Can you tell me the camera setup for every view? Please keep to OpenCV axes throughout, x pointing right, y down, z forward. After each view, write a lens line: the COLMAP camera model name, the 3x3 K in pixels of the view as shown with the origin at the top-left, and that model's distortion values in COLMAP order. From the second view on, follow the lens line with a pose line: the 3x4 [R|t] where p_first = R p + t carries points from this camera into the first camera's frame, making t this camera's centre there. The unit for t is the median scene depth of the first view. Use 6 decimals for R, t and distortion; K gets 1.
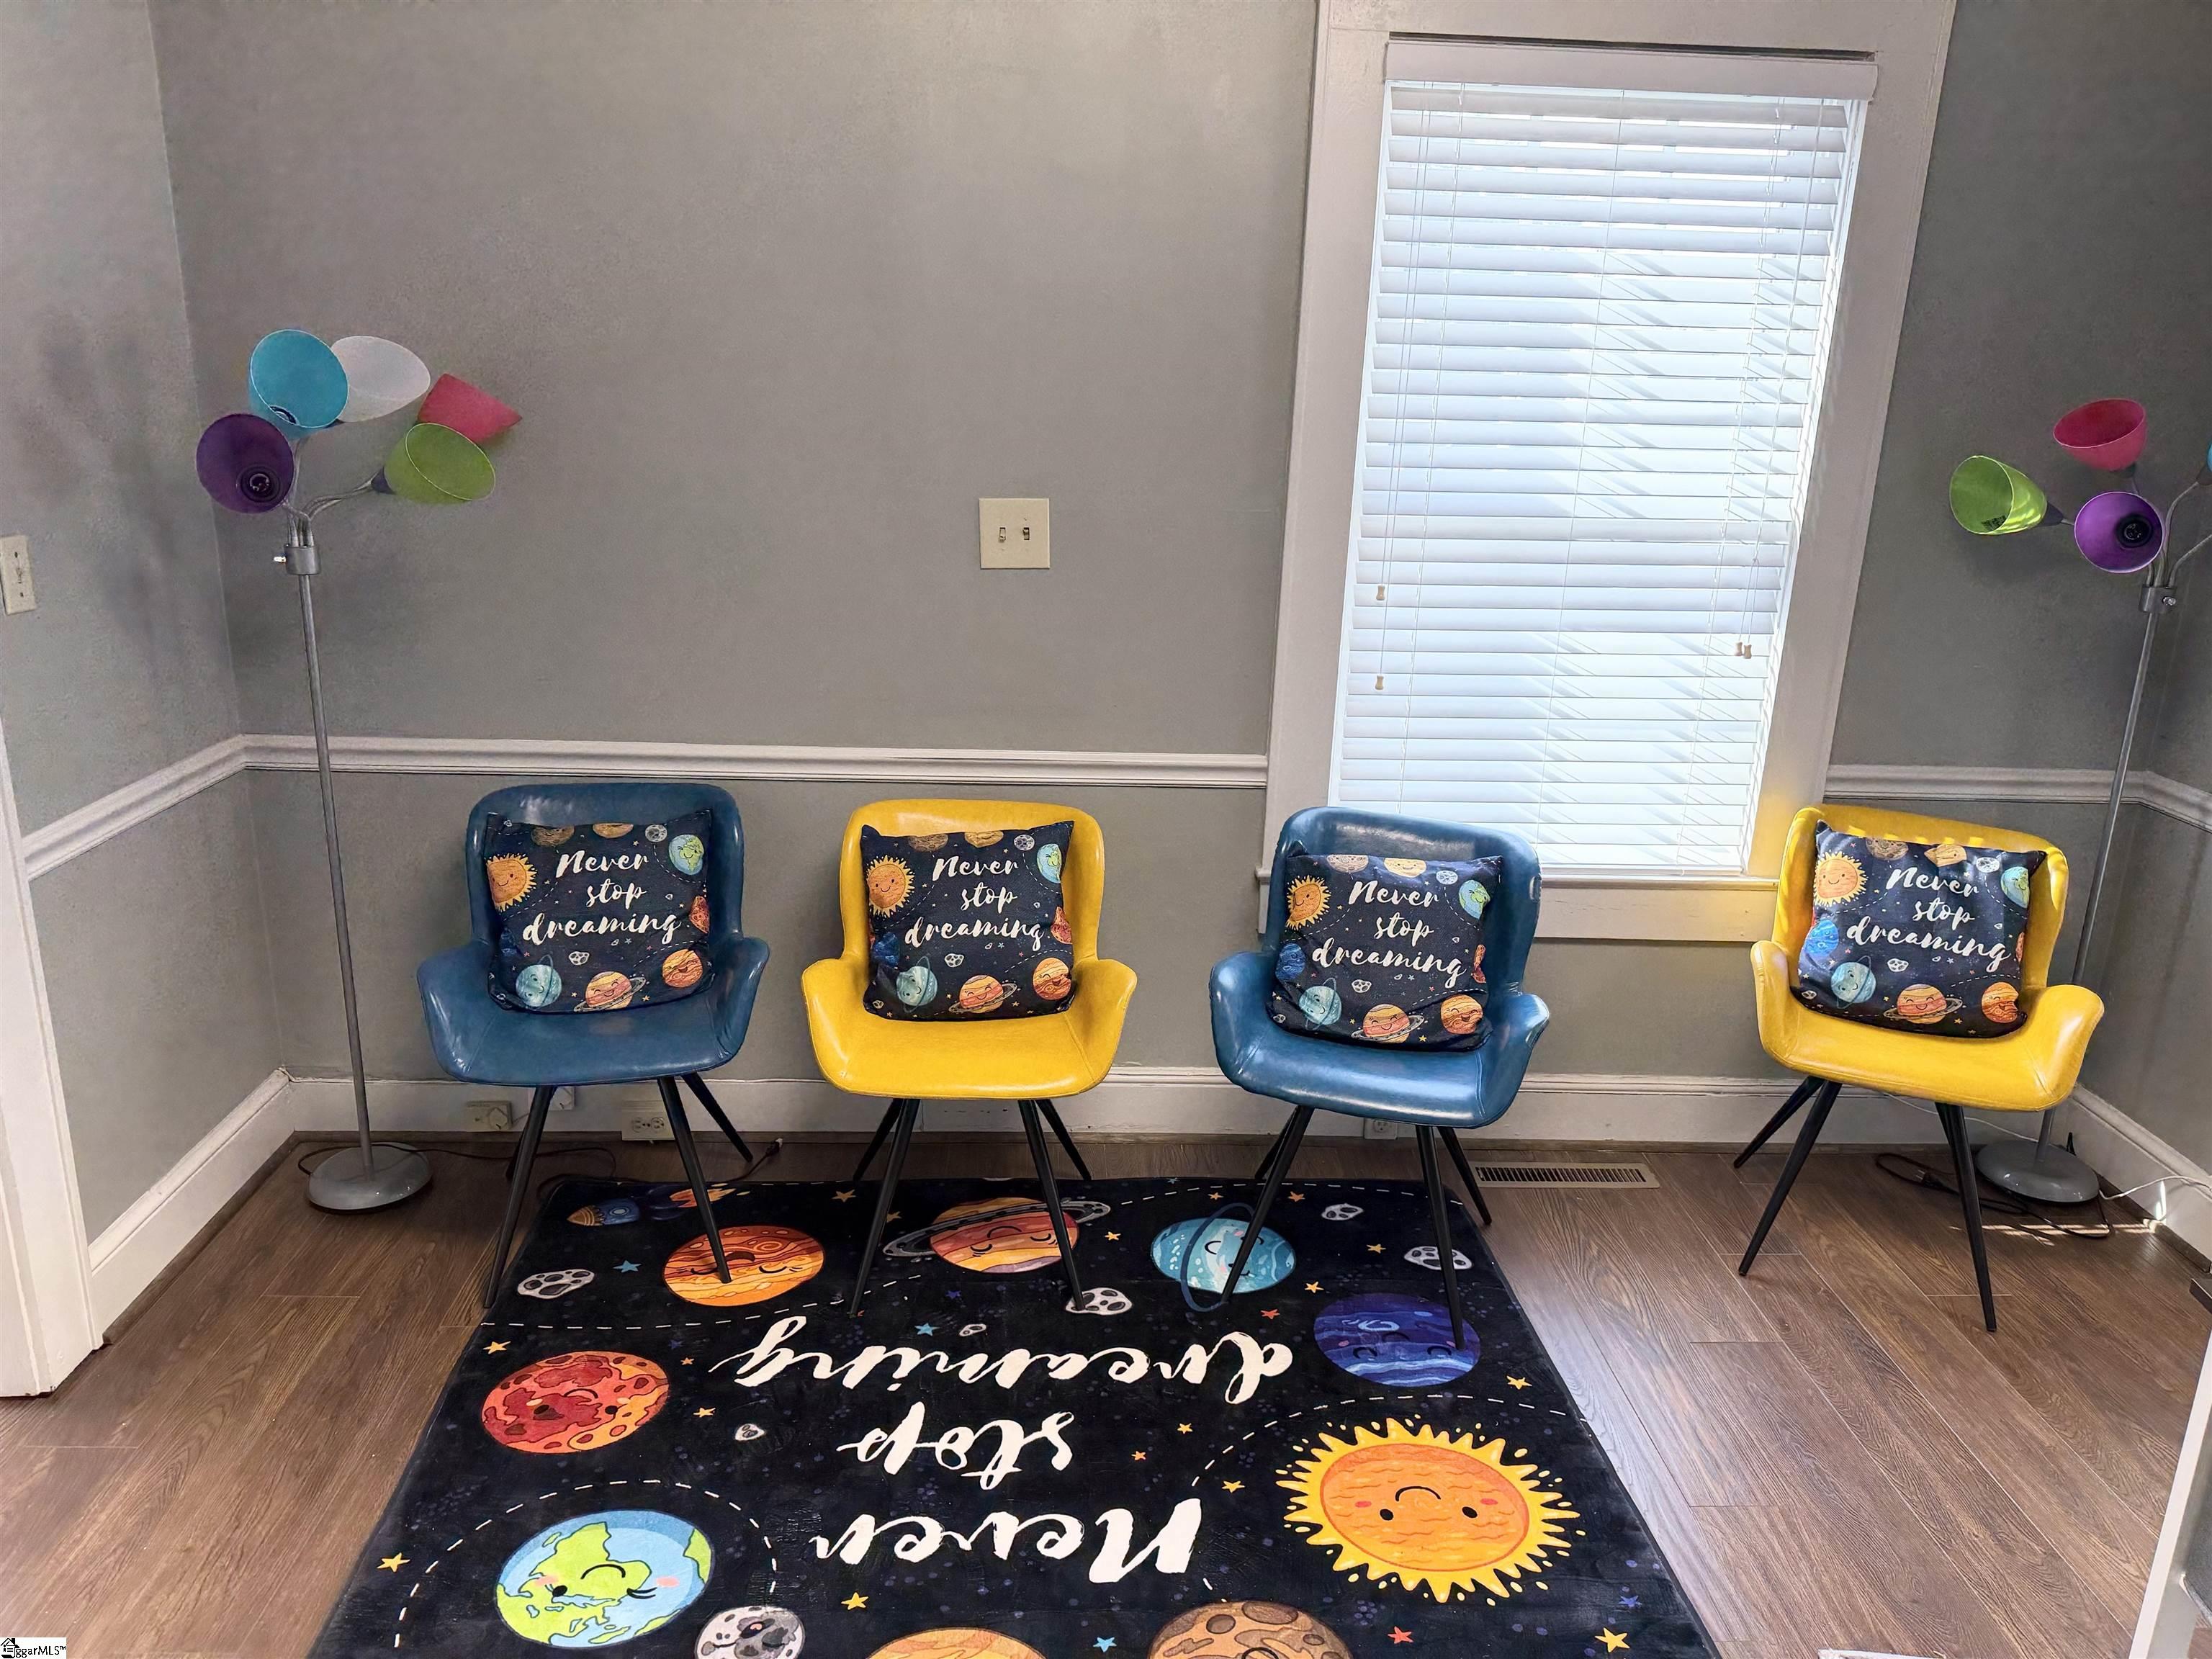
lens RADIAL K [[1554.5, 0, 1105.8], [0, 1554.5, 839.0], [0, 0, 1]] dist [0.135076, -0.216249]
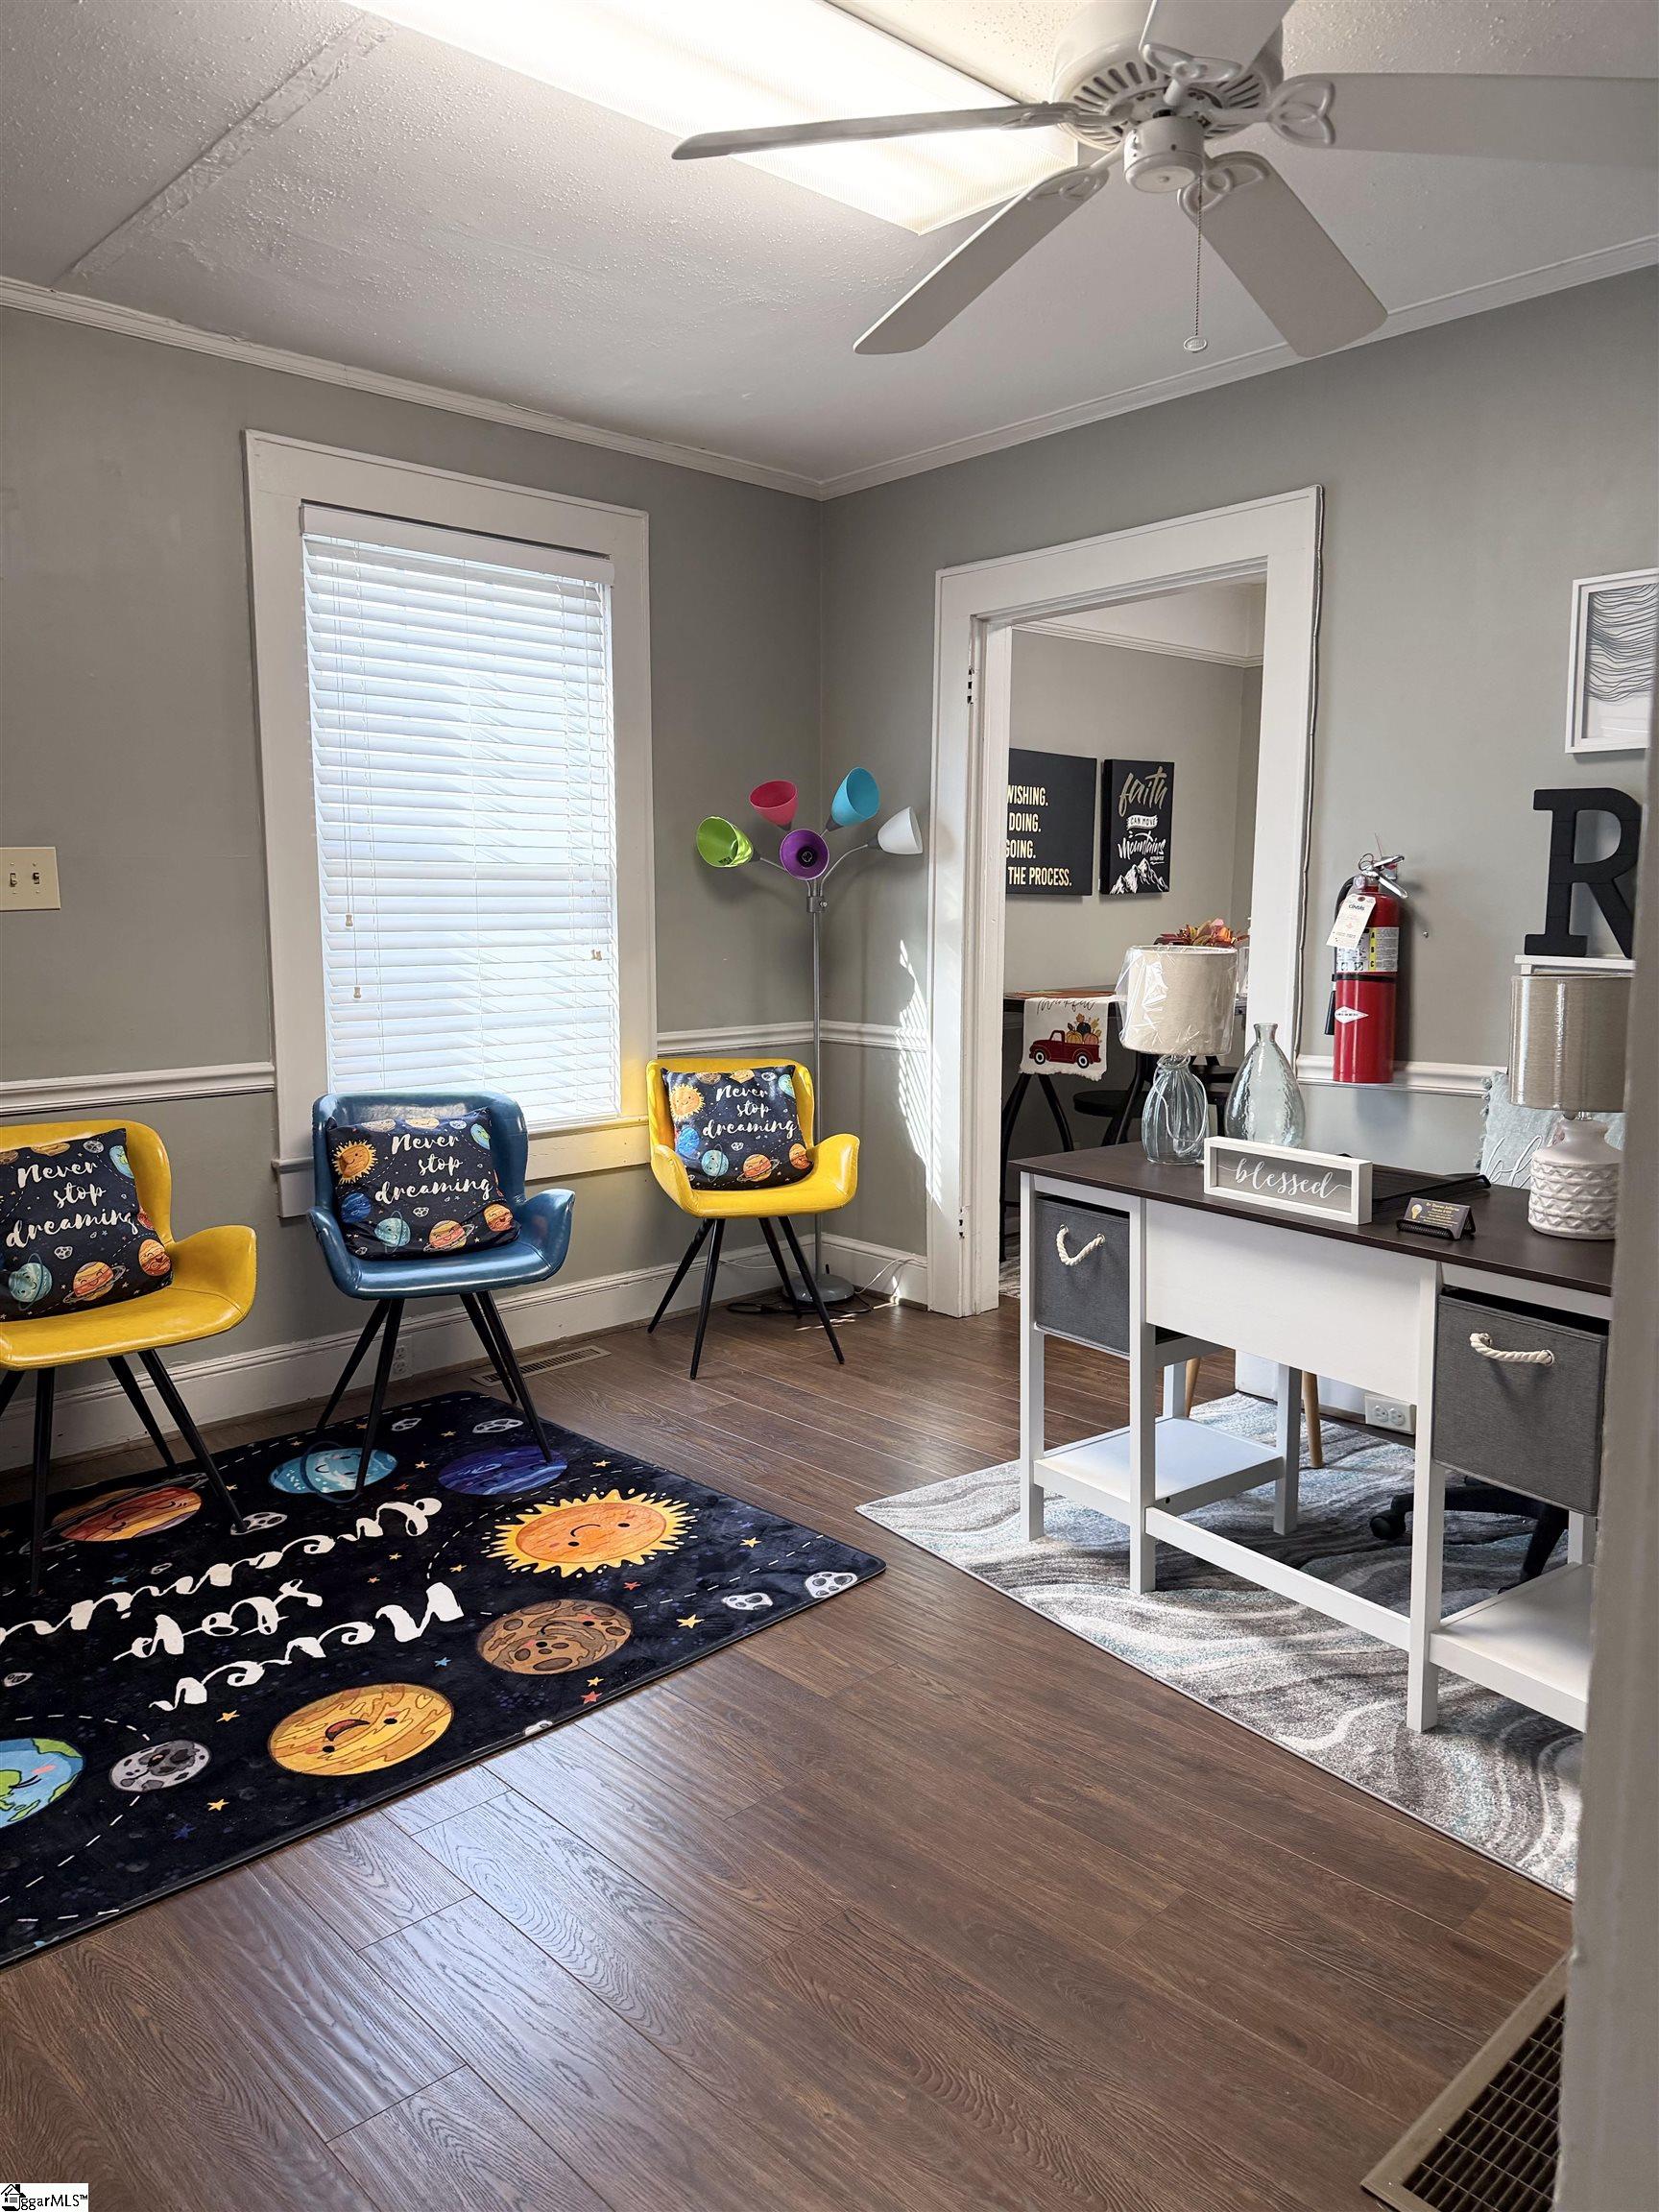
lens RADIAL K [[1538.7, 0, 821.1], [0, 1538.7, 1101.3], [0, 0, 1]] dist [0.132788, -0.231078]
pose [[0.755232, -0.117457, 0.644848, -0.380288], [0.206462, 0.976362, -0.063964, 0.150133], [-0.622092, 0.181444, 0.761630, -0.167260]]
